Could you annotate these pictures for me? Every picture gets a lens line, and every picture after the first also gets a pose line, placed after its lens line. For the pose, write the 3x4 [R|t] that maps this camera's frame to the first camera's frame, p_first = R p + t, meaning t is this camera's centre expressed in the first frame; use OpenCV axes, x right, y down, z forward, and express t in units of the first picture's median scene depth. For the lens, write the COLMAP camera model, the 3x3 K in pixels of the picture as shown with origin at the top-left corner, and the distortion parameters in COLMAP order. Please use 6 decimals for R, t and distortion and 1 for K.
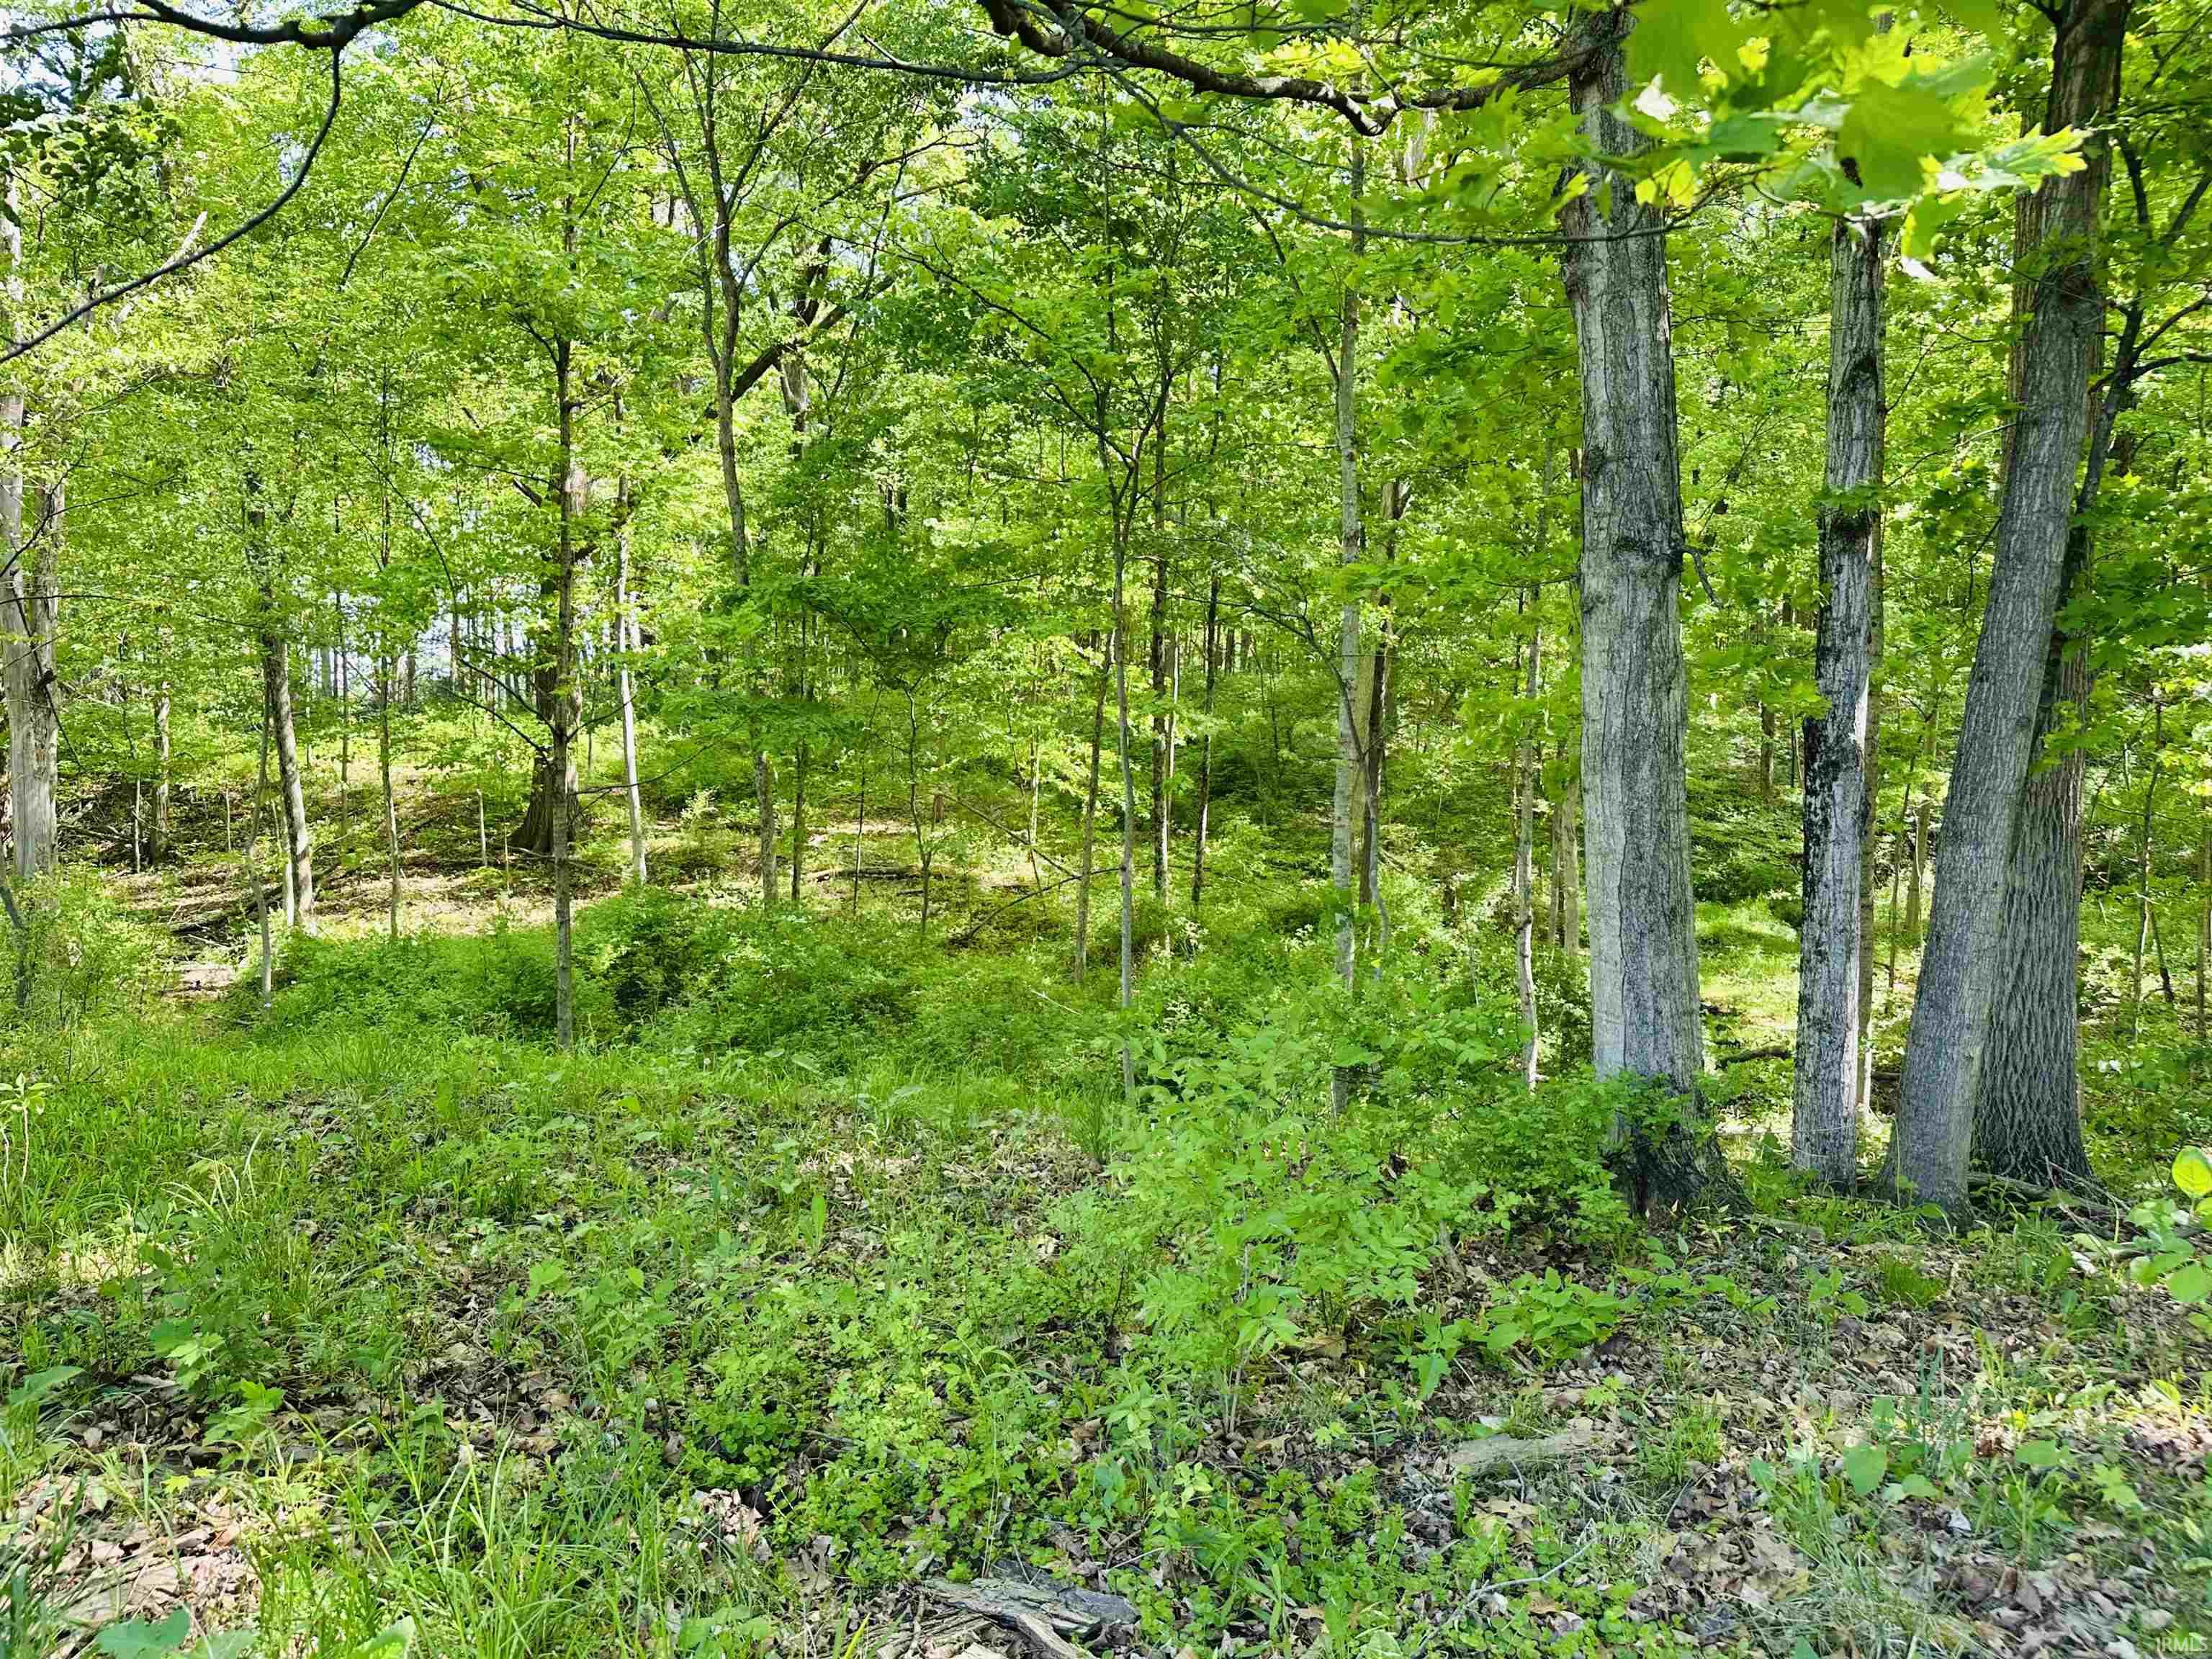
lens RADIAL K [[1552.2, 0, 1107.4], [0, 1552.2, 834.7], [0, 0, 1]] dist [-0.003306, -0.002697]
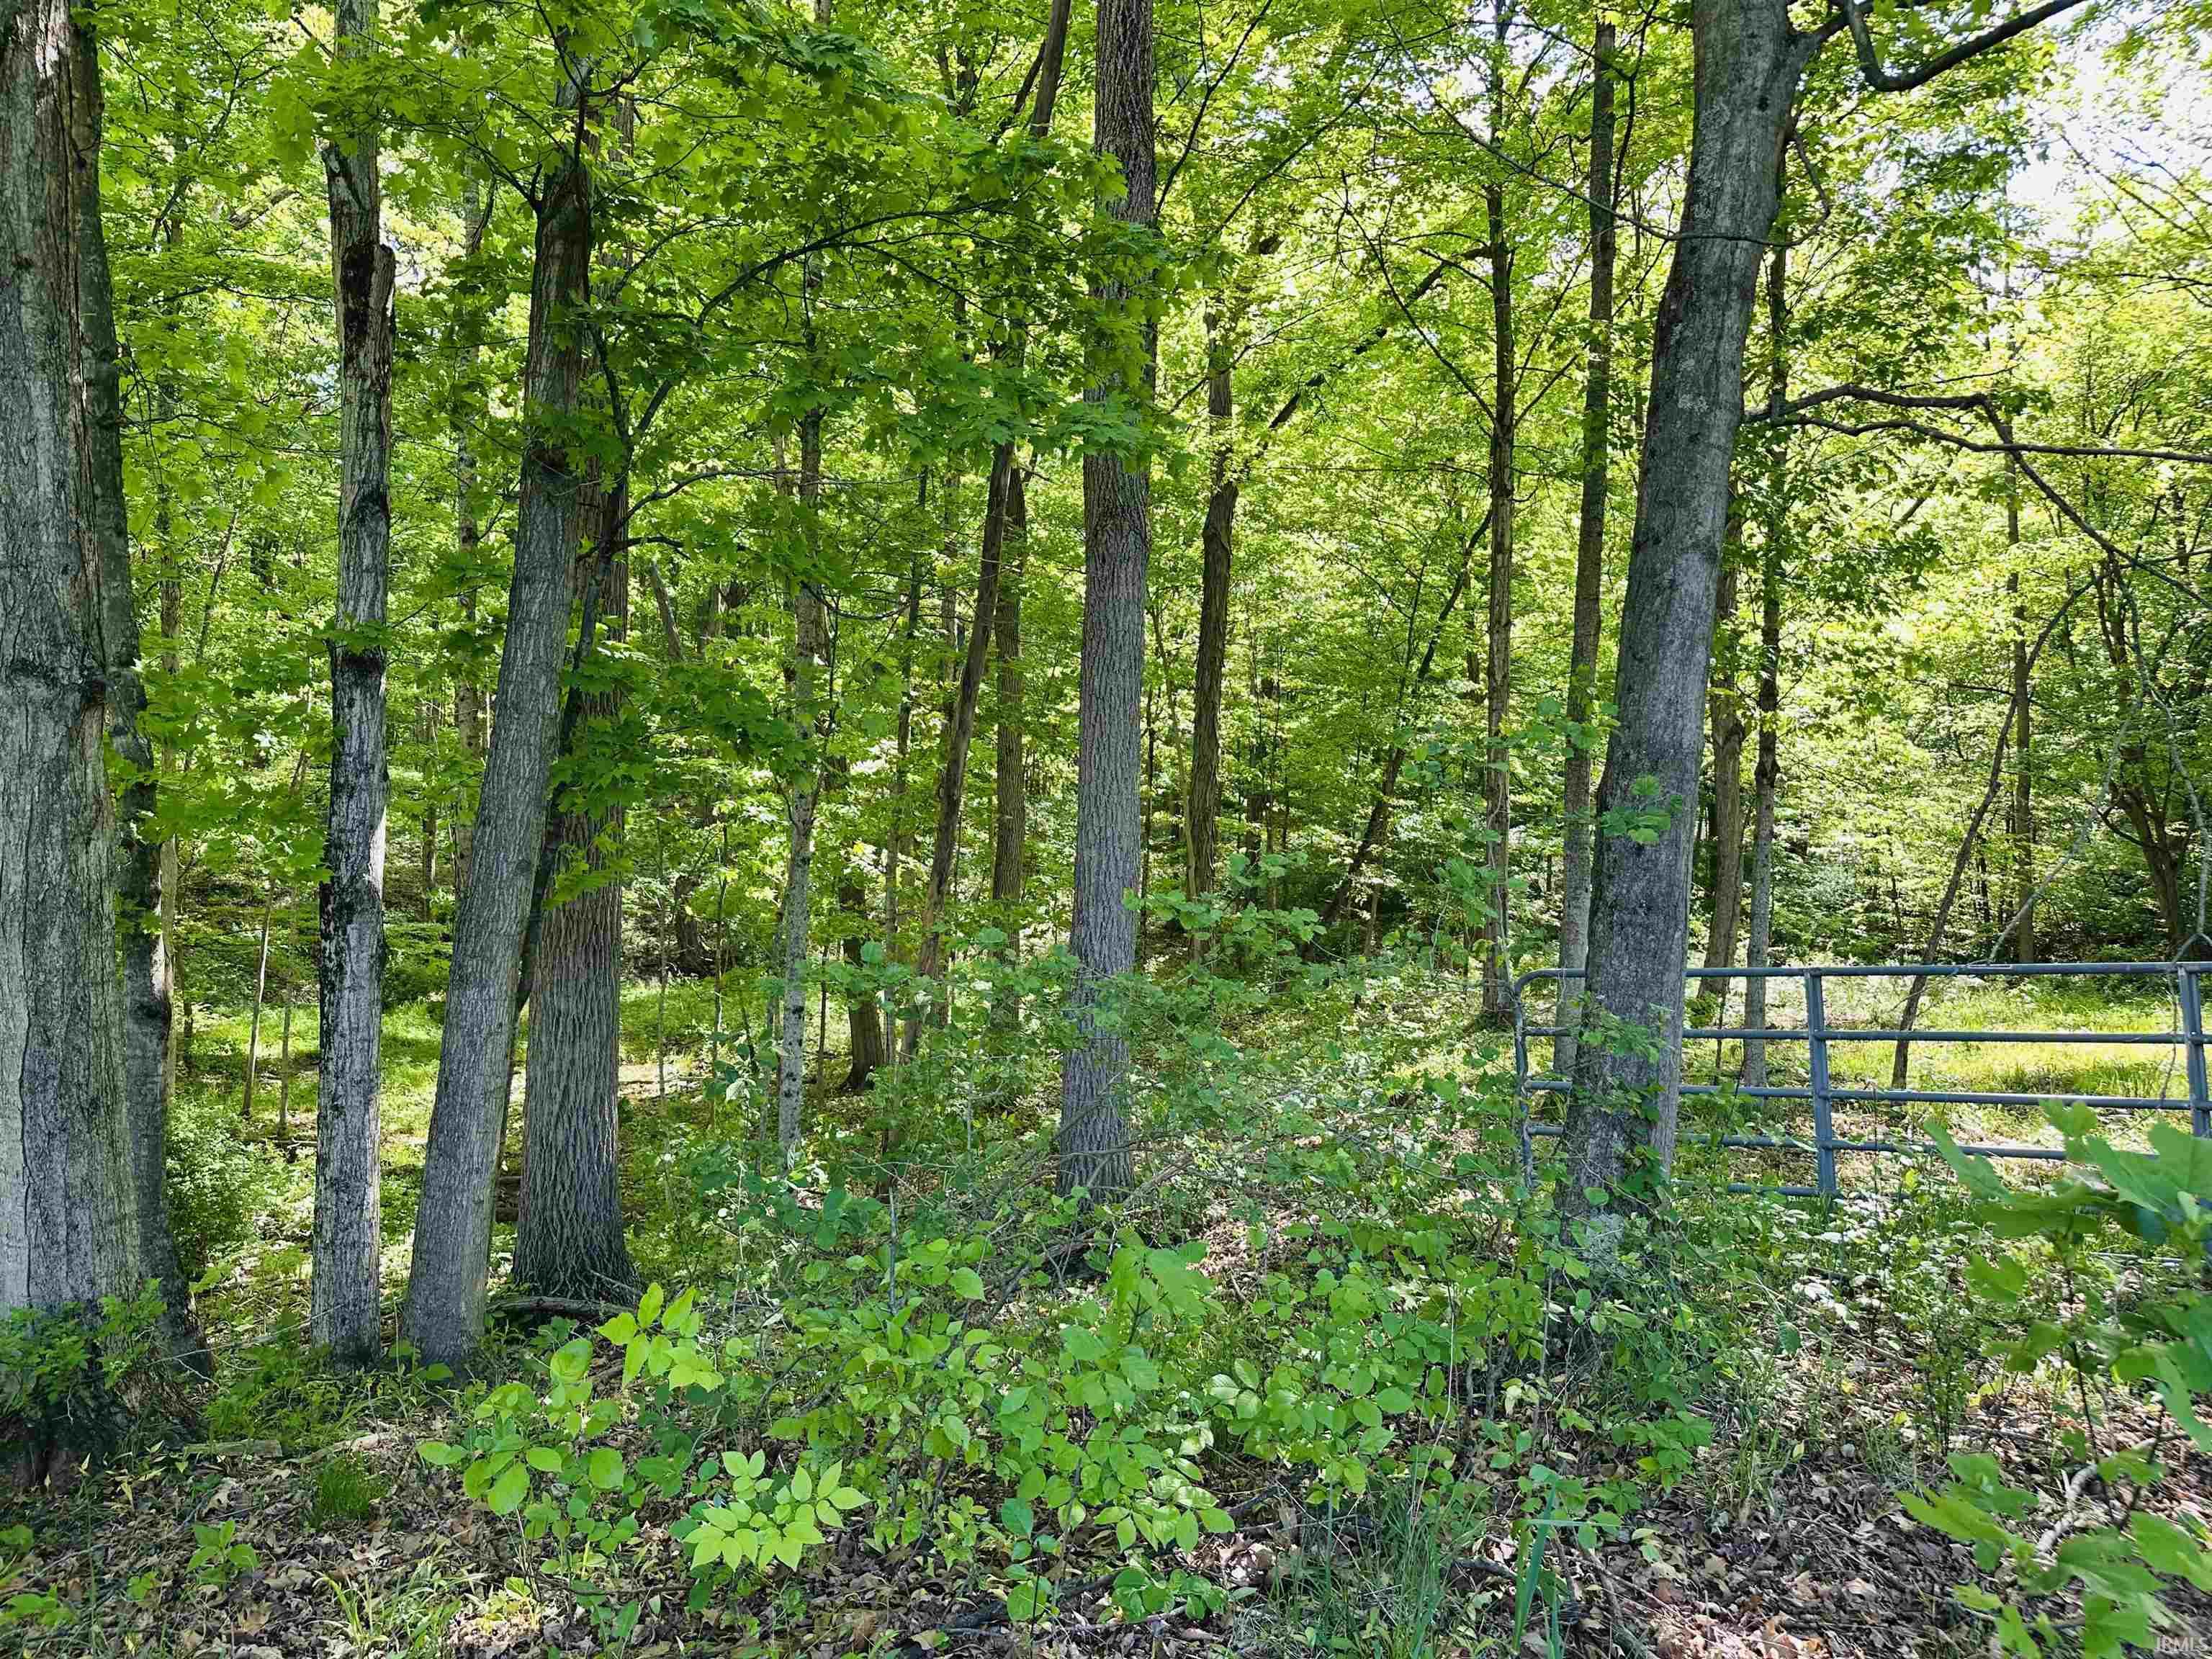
lens RADIAL K [[1552.2, 0, 1106.1], [0, 1552.2, 827.7], [0, 0, 1]] dist [-0.003306, -0.002697]
pose [[0.689066, 0.009899, 0.724631, 0.099222], [0.039392, 0.997917, -0.051091, -0.026714], [-0.723627, 0.063749, 0.687240, 0.006513]]
